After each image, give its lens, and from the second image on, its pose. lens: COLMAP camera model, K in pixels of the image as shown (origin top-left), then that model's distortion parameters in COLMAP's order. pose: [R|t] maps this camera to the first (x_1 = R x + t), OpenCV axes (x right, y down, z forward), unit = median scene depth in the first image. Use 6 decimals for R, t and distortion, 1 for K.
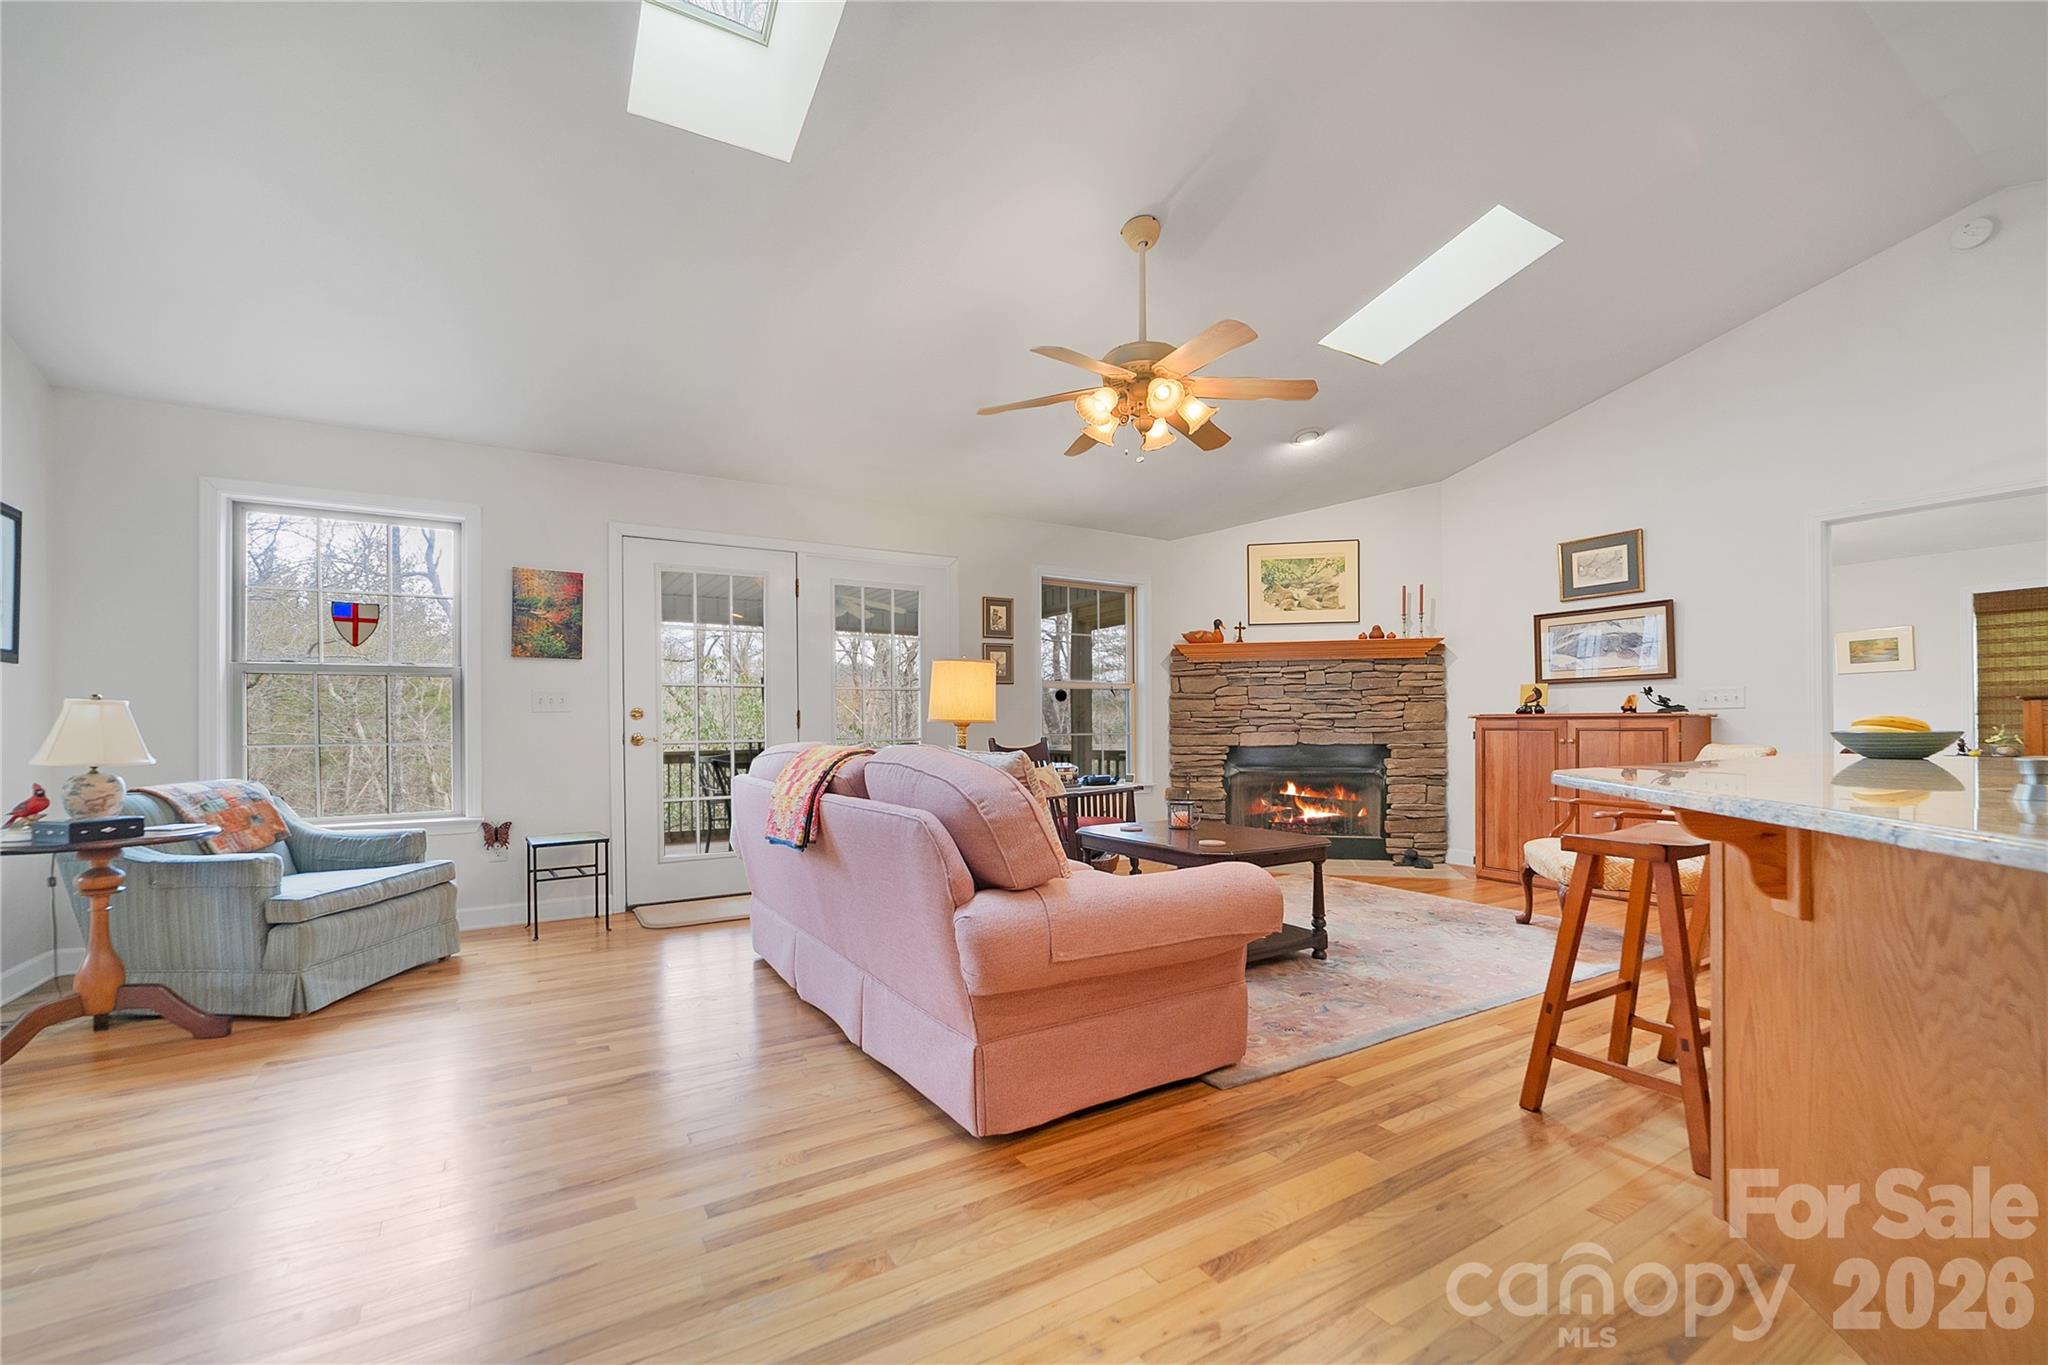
lens RADIAL K [[838.7, 0, 919.4], [0, 838.7, 721.2], [0, 0, 1]] dist [-0.020562, -0.000246]
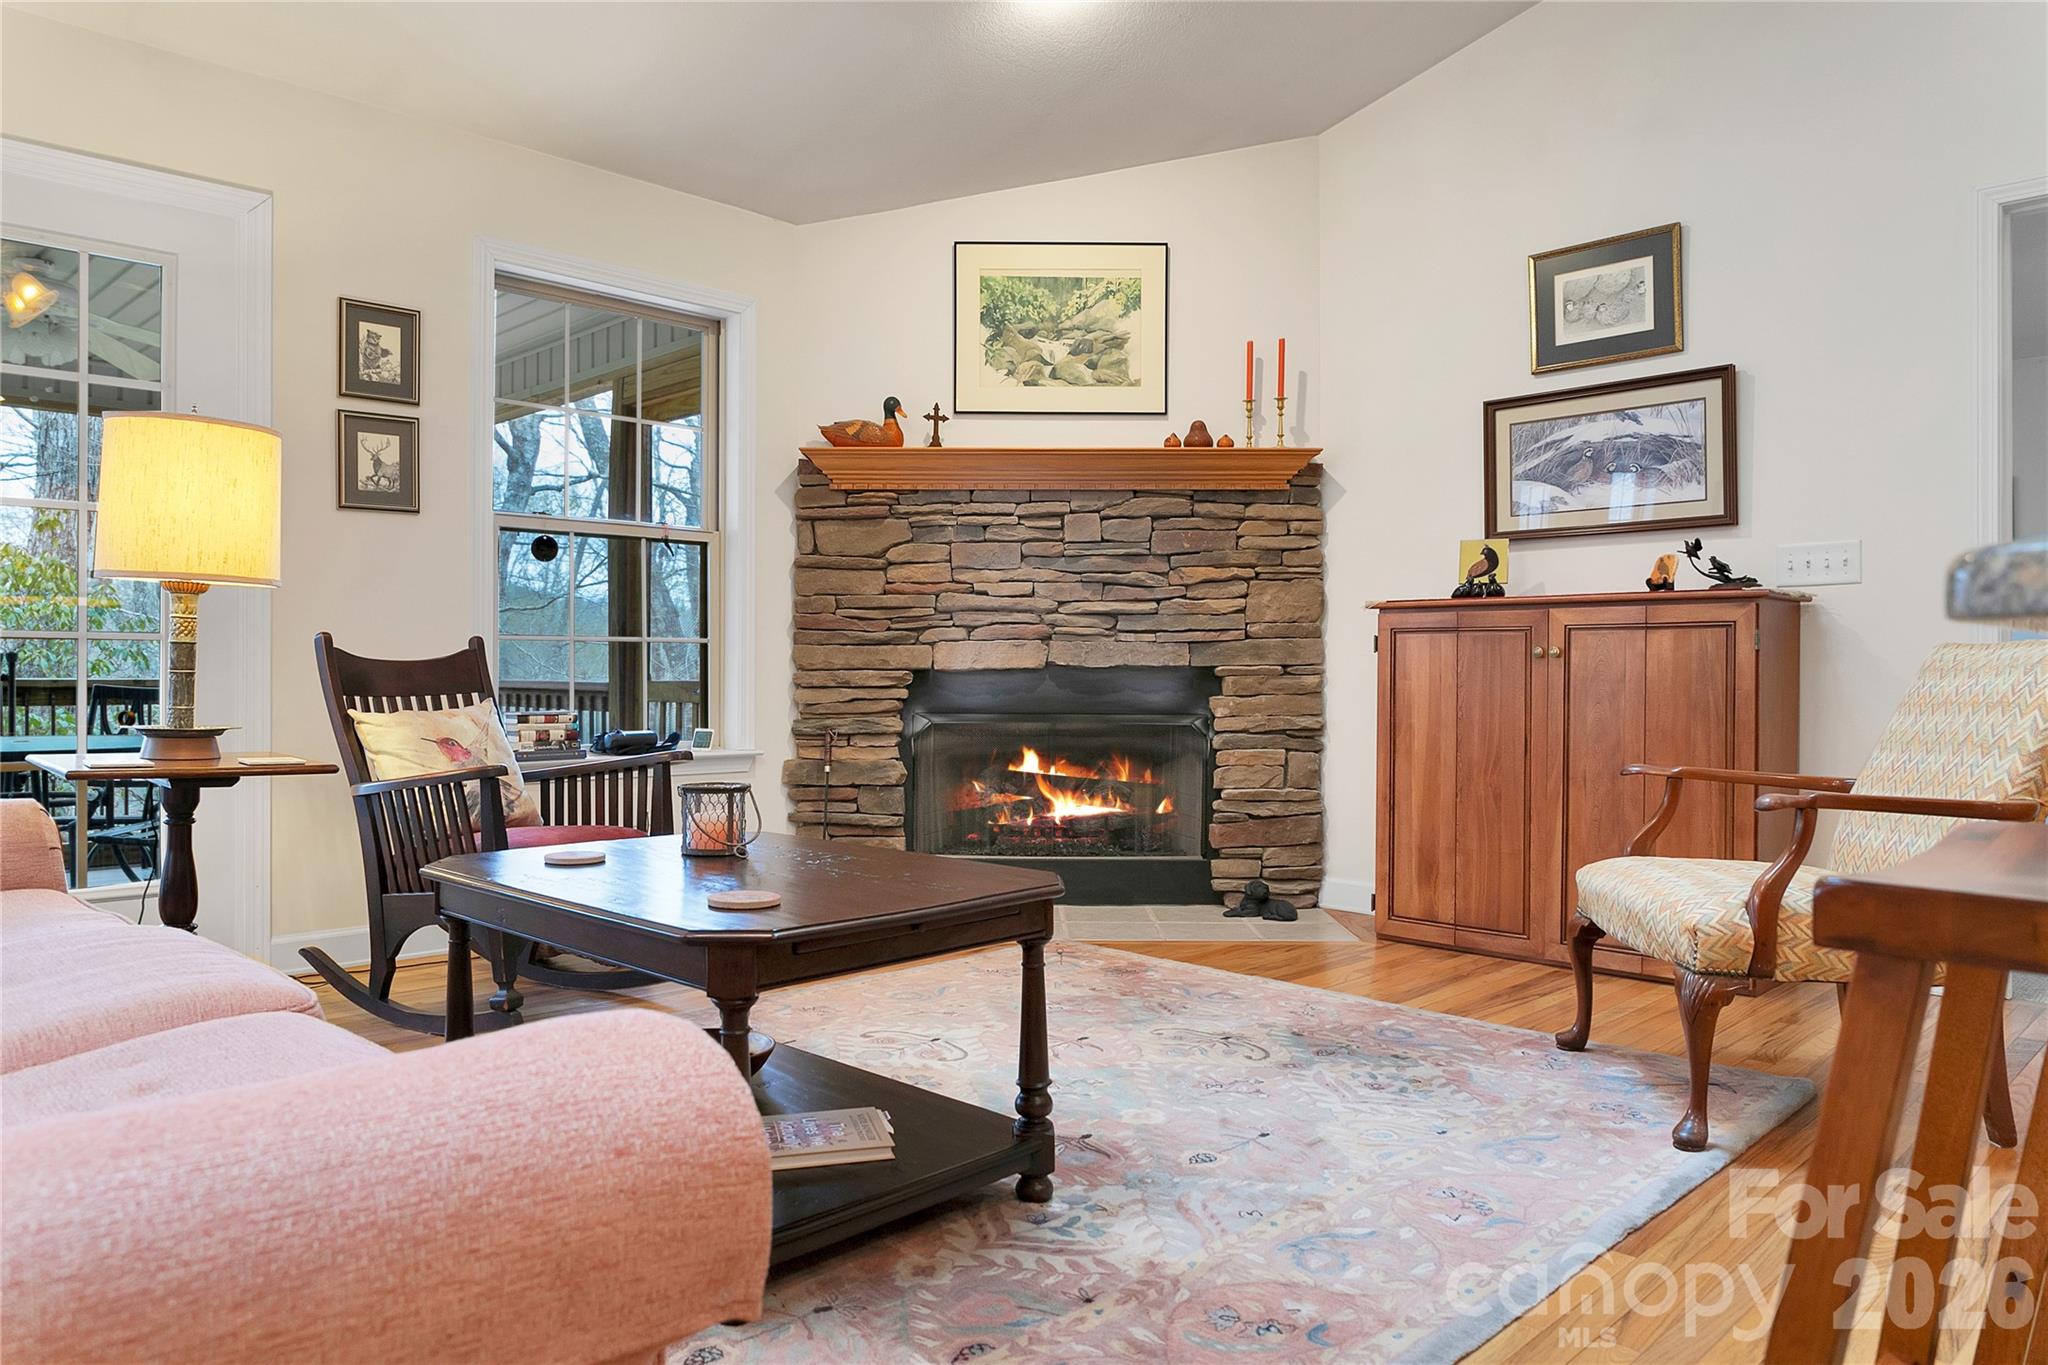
lens RADIAL K [[1371.3, 0, 961.5], [0, 1371.3, 675.3], [0, 0, 1]] dist [-0.001772, -0.000995]
pose [[0.952795, -0.001803, 0.303608, 0.173600], [-0.004232, 0.999806, 0.019217, 0.018964], [-0.303584, -0.019595, 0.952603, 0.276111]]
